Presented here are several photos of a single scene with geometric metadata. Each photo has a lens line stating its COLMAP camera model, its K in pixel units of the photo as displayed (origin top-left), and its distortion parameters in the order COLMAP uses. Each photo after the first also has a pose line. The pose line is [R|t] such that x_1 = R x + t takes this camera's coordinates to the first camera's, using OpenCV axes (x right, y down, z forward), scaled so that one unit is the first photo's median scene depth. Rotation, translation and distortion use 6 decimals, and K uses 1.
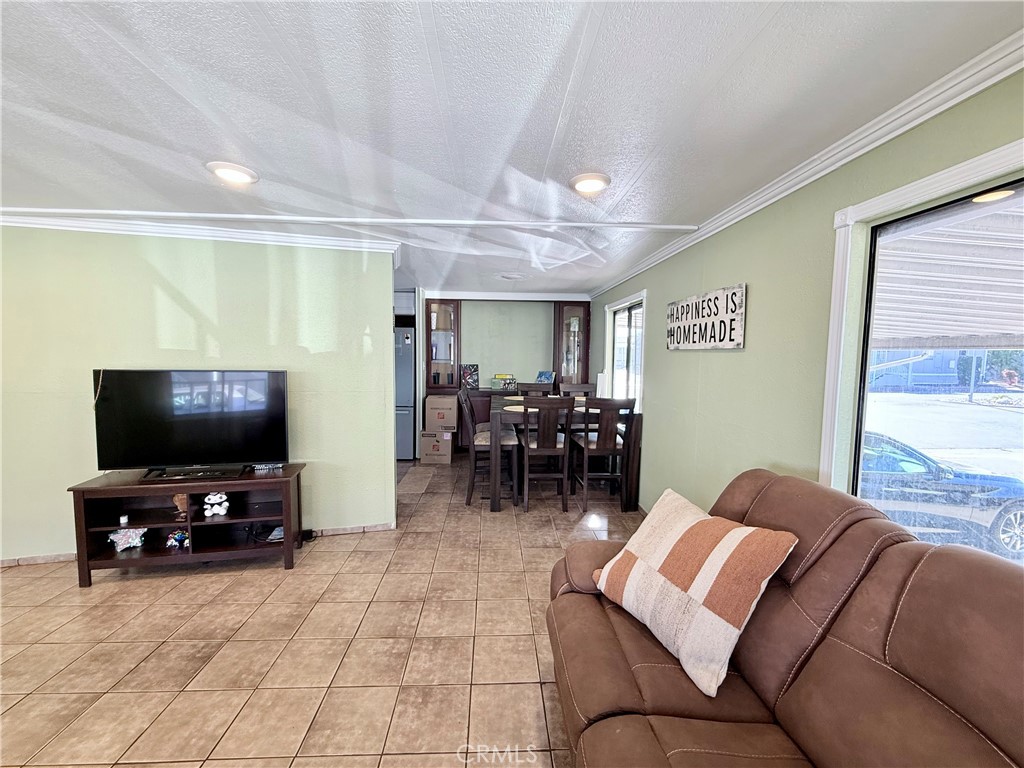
lens RADIAL K [[411.5, 0, 515.5], [0, 411.5, 374.5], [0, 0, 1]] dist [0.002391, -0.000421]
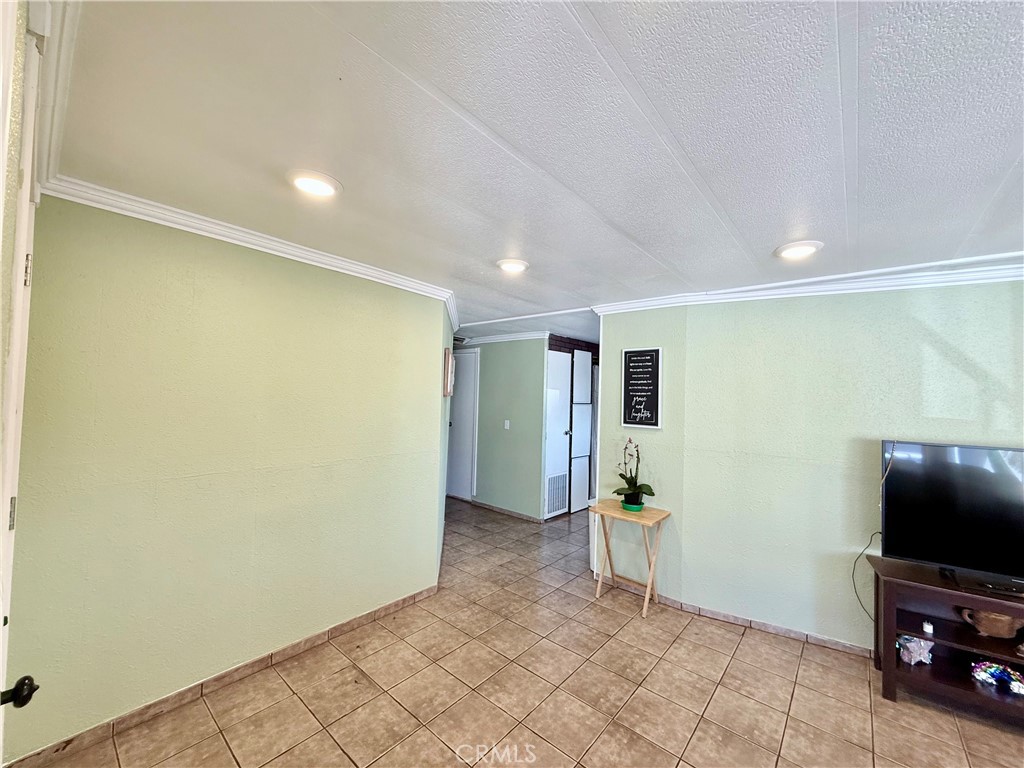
lens RADIAL K [[411.5, 0, 508.7], [0, 411.5, 386.8], [0, 0, 1]] dist [0.002391, -0.000421]
pose [[0.728913, -0.004352, -0.684592, -0.956984], [-0.055336, 0.996333, -0.065252, -0.024896], [0.682366, 0.085446, 0.726000, -0.192431]]
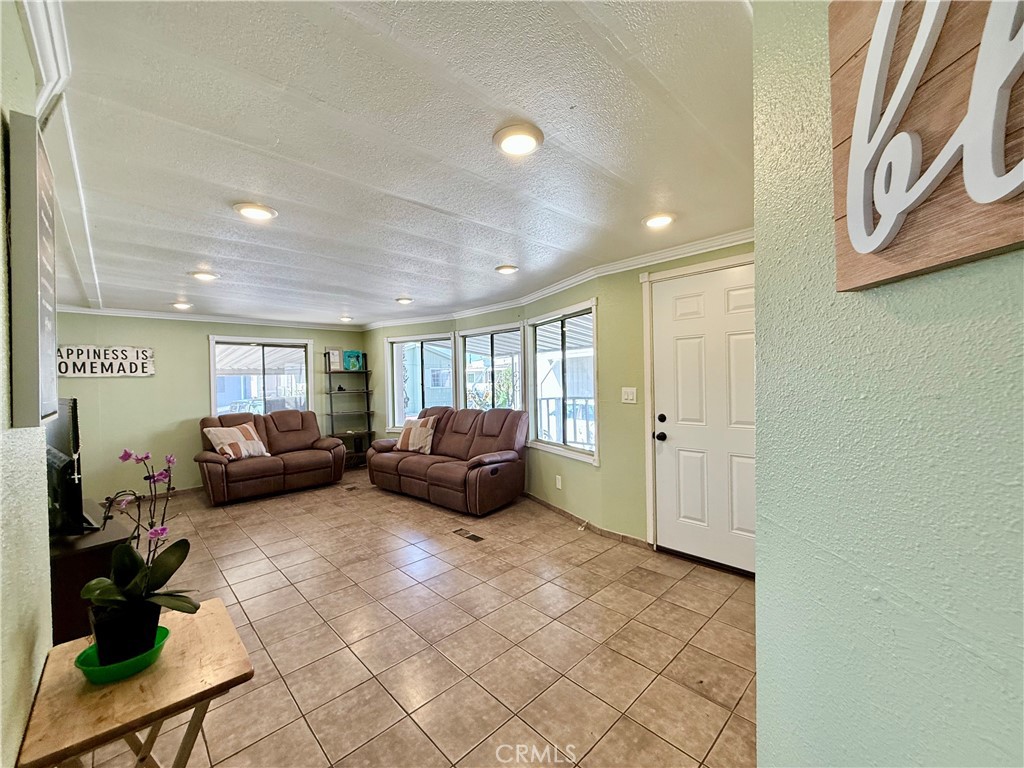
lens RADIAL K [[411.5, 0, 516.8], [0, 411.5, 380.0], [0, 0, 1]] dist [0.002391, -0.000421]
pose [[-0.673329, 0.000742, 0.739343, -2.018963], [0.052125, 0.997559, 0.046471, -0.038363], [-0.737504, 0.069828, -0.671723, 0.882704]]
